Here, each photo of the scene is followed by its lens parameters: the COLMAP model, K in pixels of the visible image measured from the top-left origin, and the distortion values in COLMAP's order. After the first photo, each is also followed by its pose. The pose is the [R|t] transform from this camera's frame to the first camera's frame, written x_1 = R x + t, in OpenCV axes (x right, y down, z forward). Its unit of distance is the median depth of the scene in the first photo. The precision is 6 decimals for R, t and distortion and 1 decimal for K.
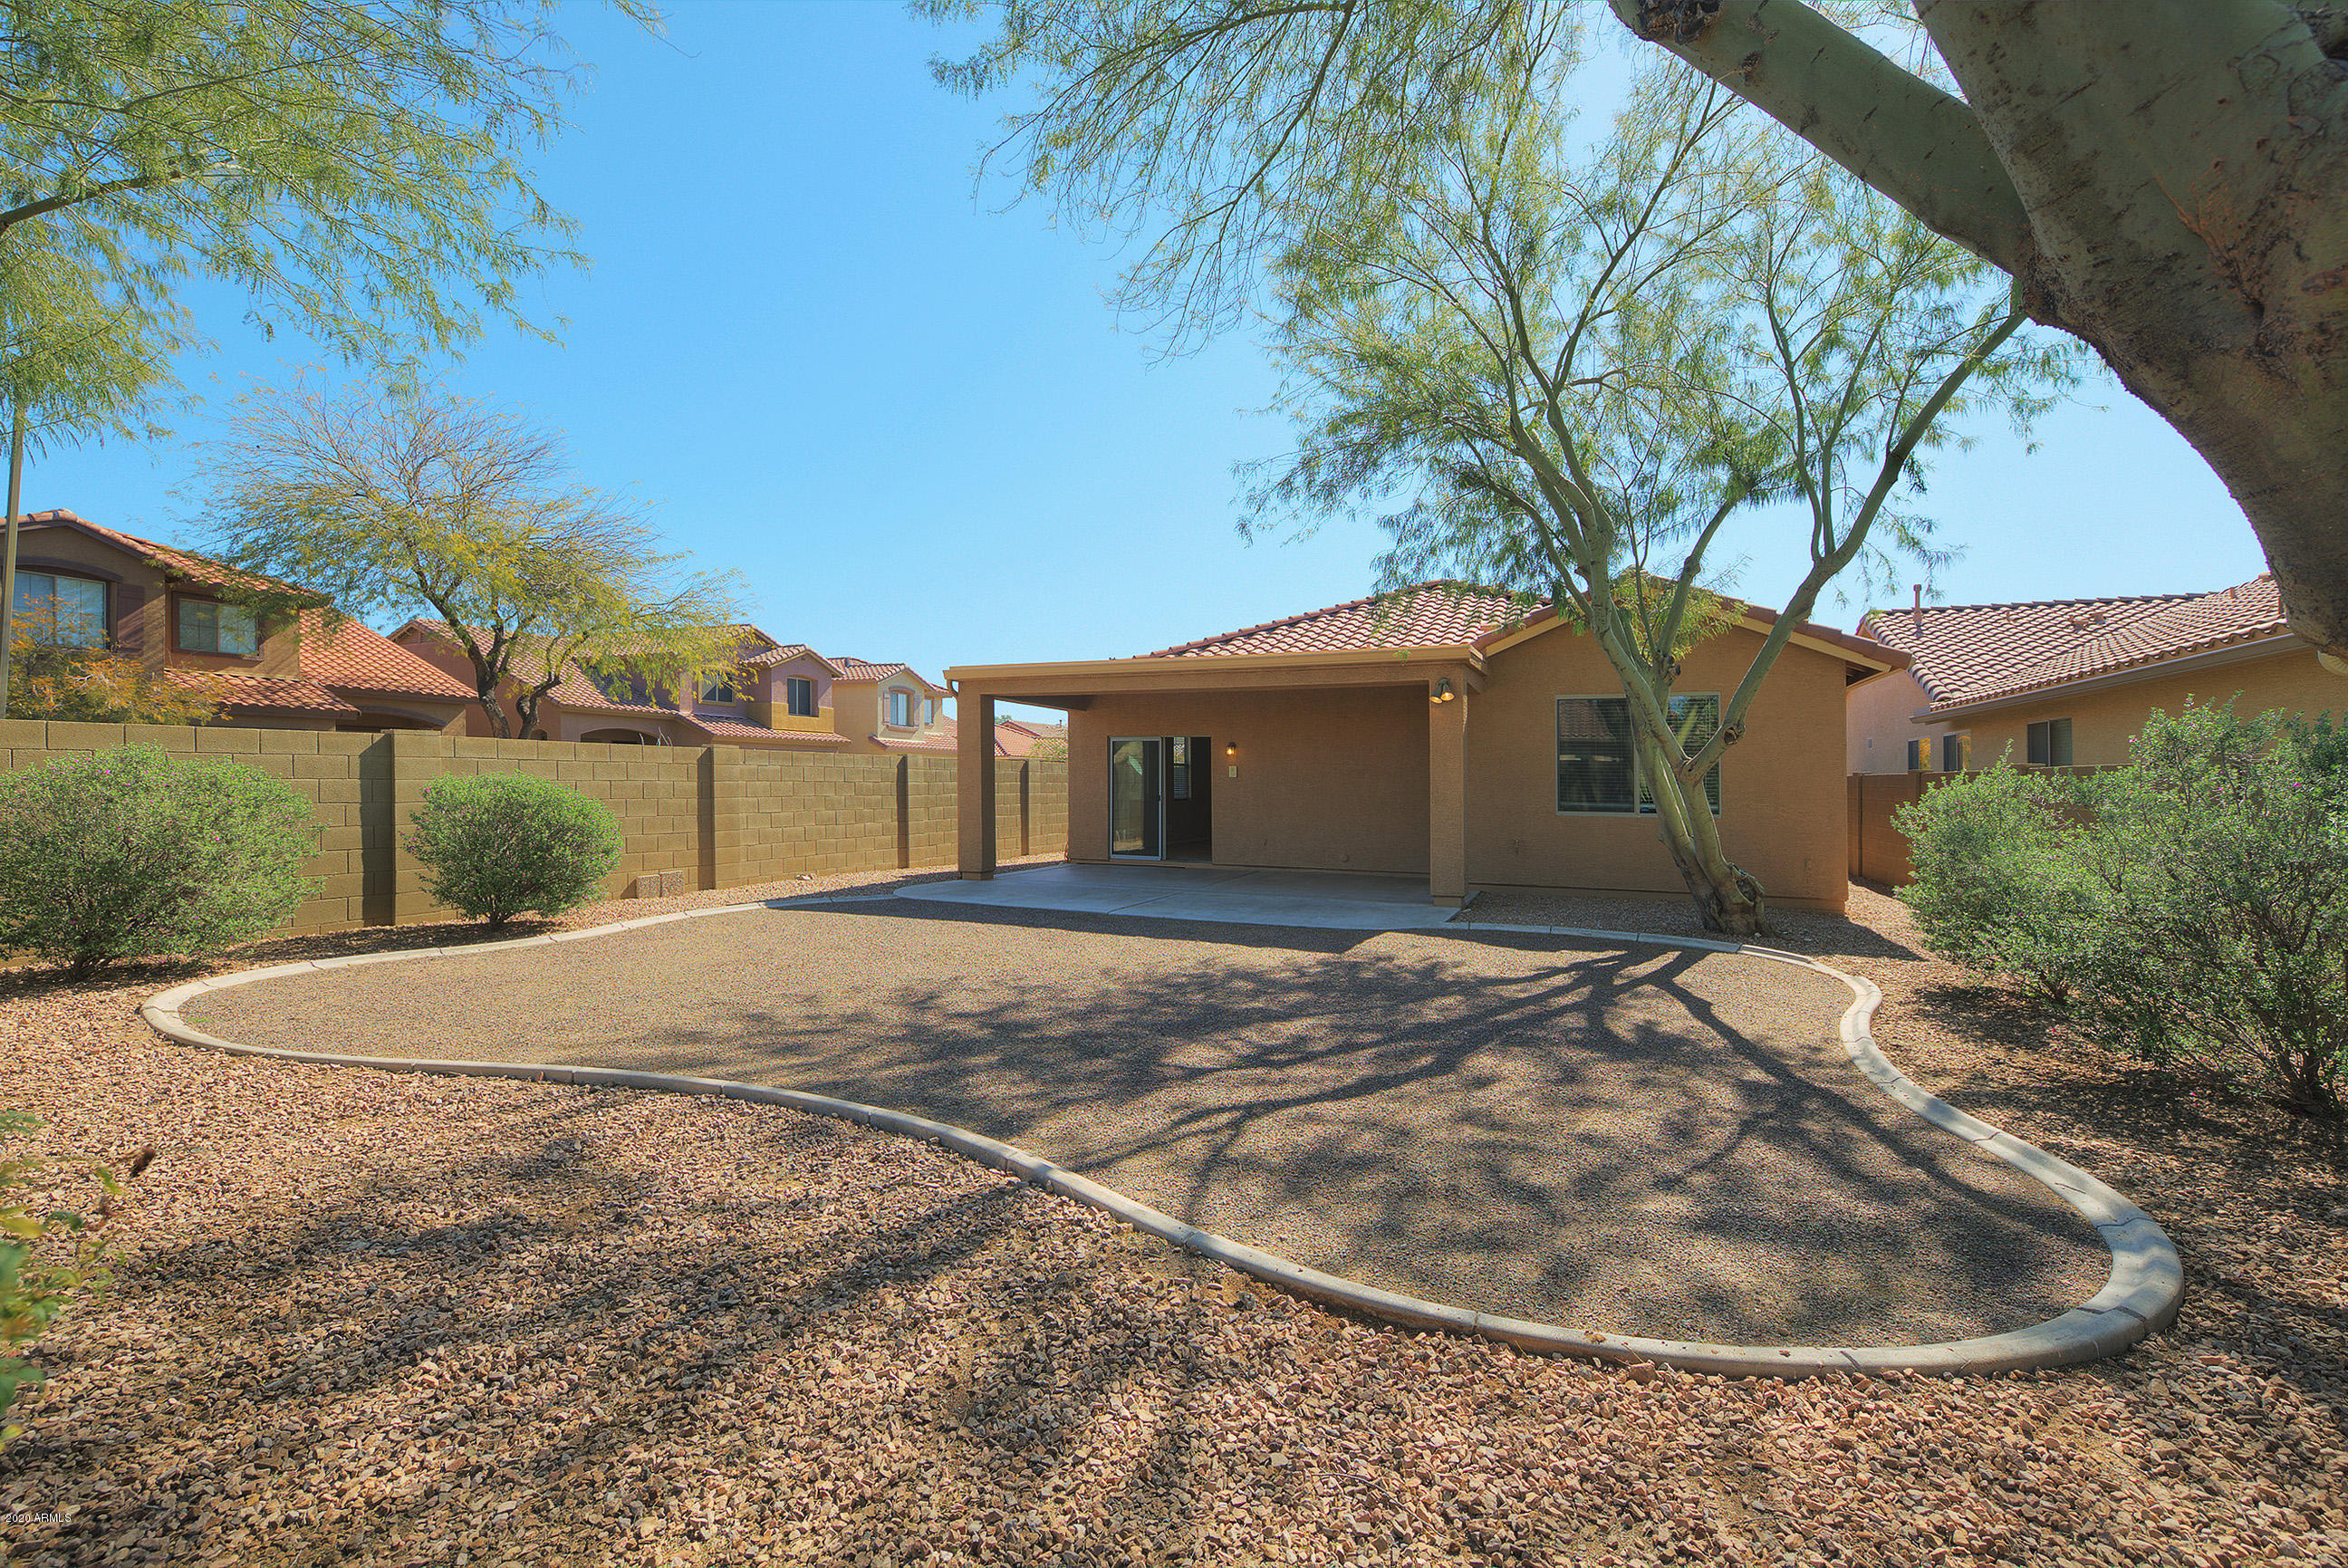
lens RADIAL K [[1056.7, 0, 1174.0], [0, 1056.7, 784.0], [0, 0, 1]] dist [0.011874, -0.000058]
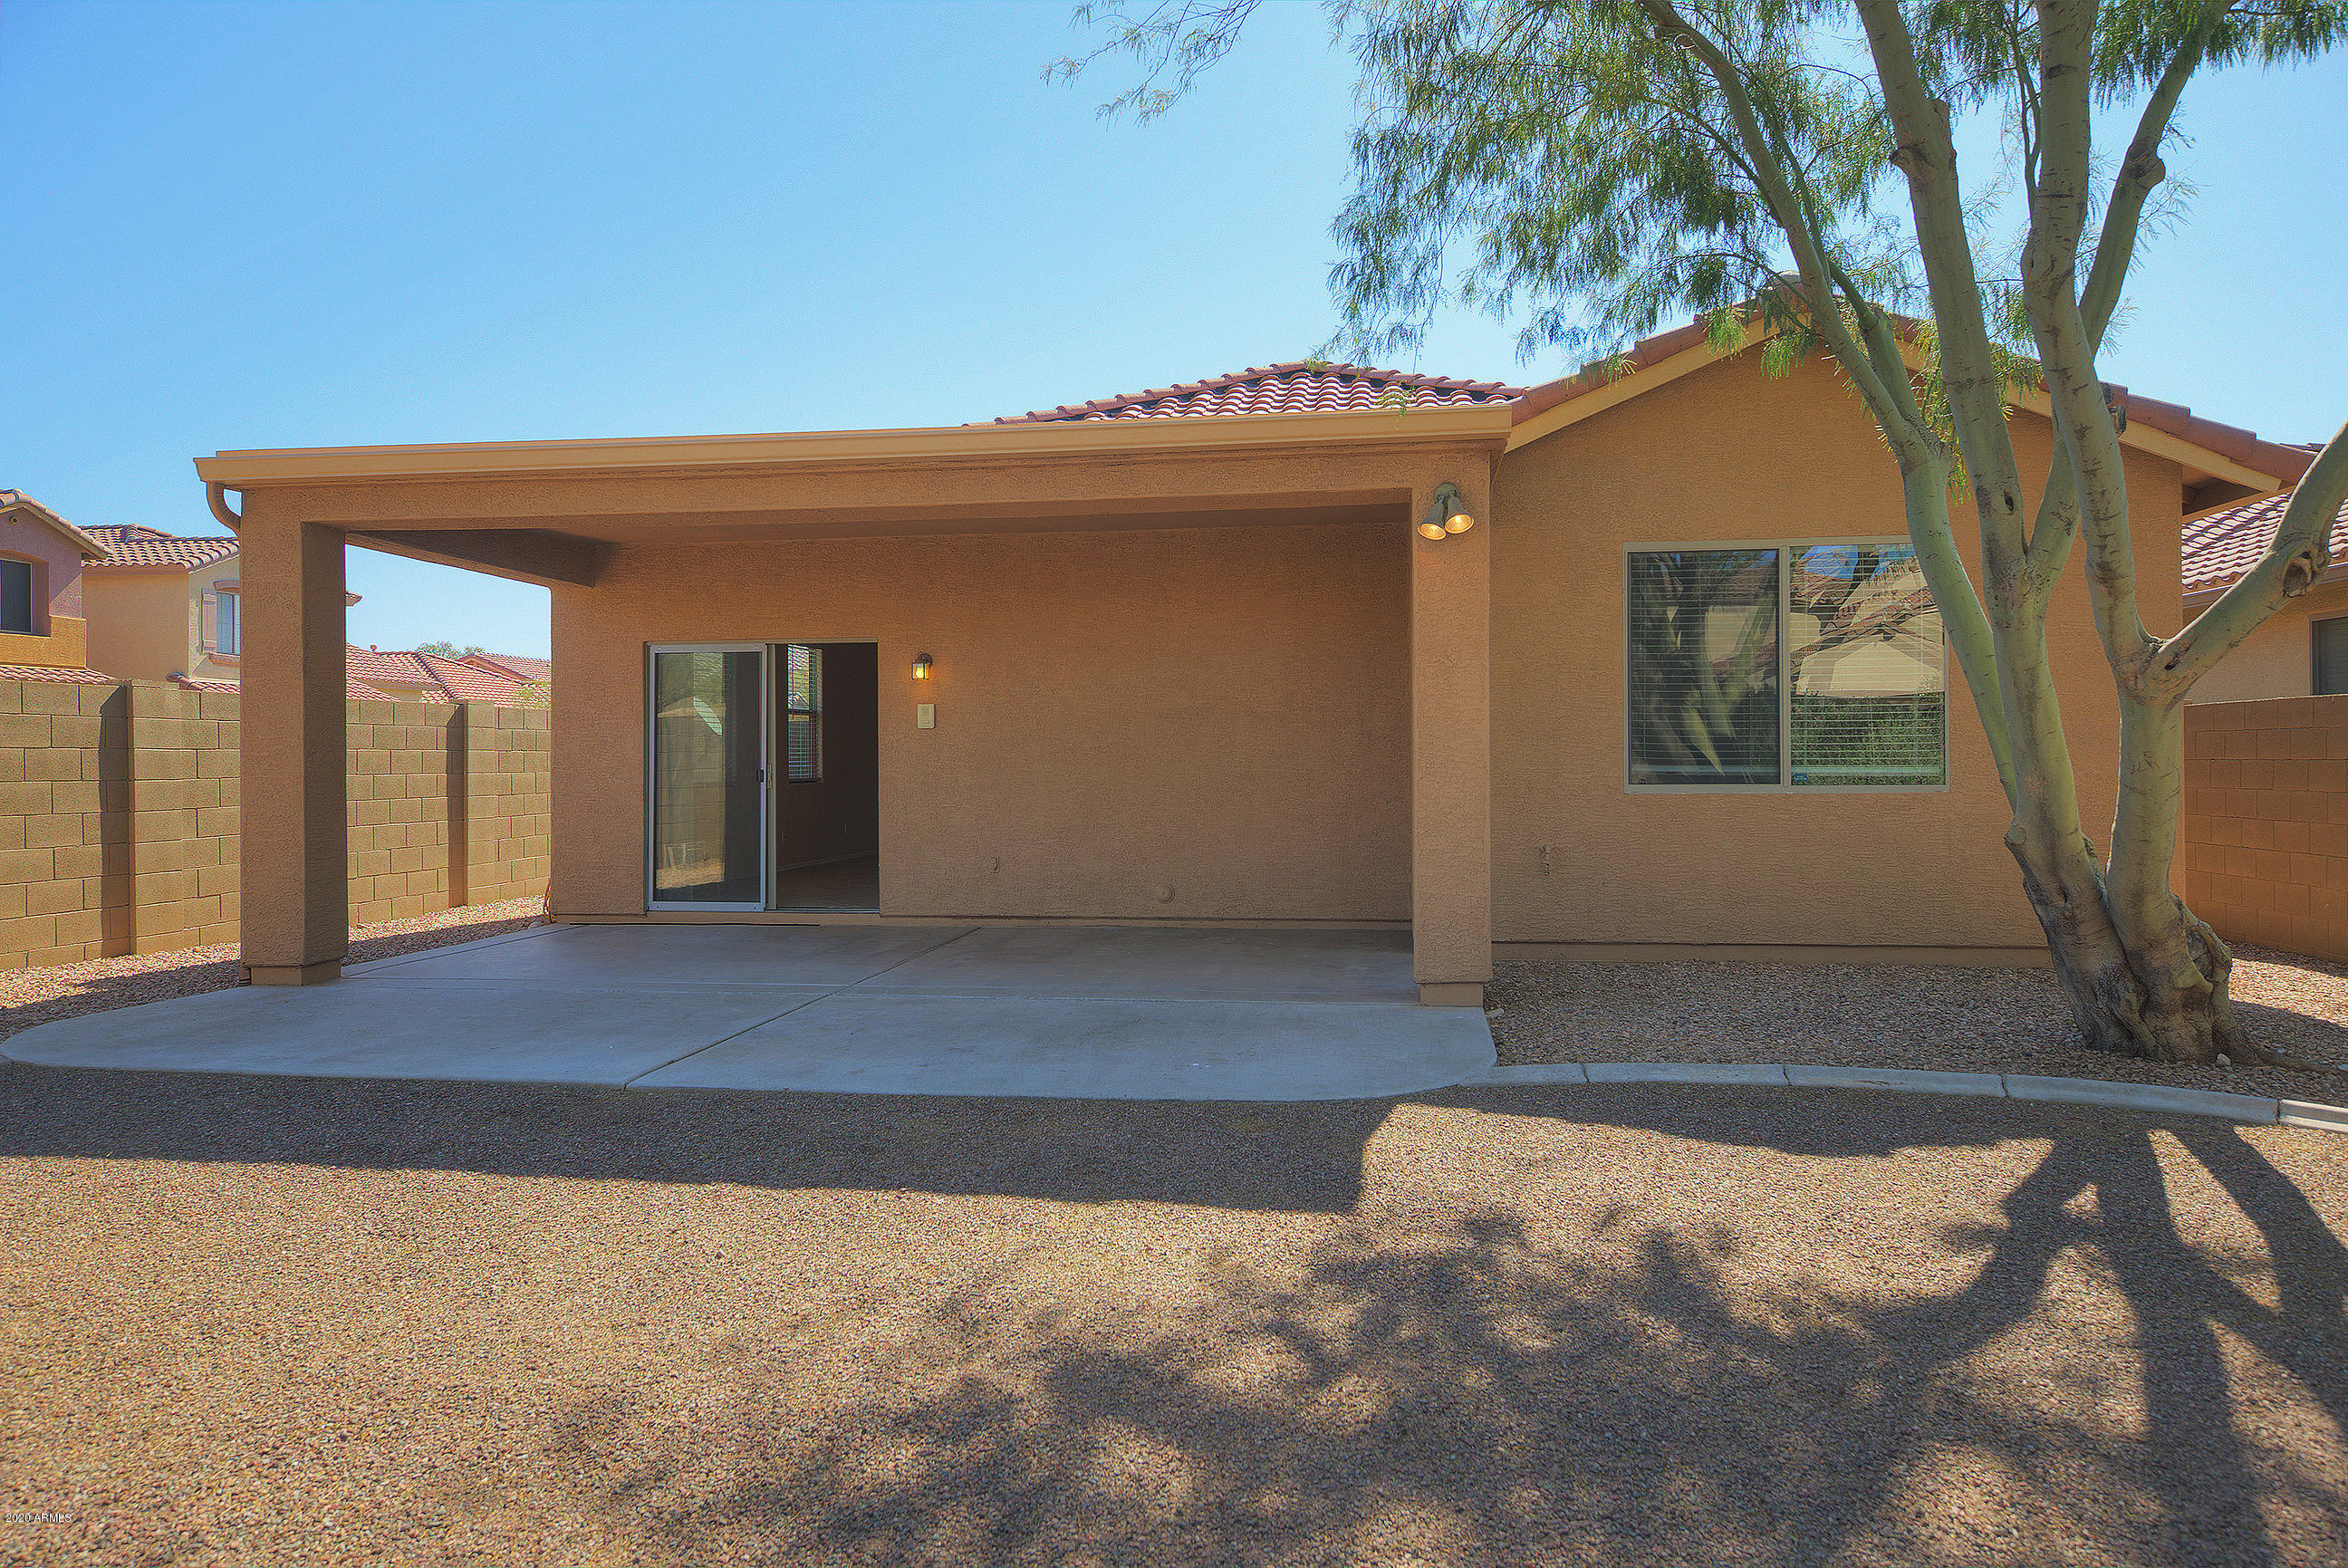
lens RADIAL K [[1536.5, 0, 1222.6], [0, 1536.5, 724.3], [0, 0, 1]] dist [0.027471, 0.001349]
pose [[0.959981, -0.004004, 0.280037, -0.009436], [0.011181, 0.999649, -0.024037, 0.010508], [-0.279842, 0.026206, 0.959688, 0.305139]]
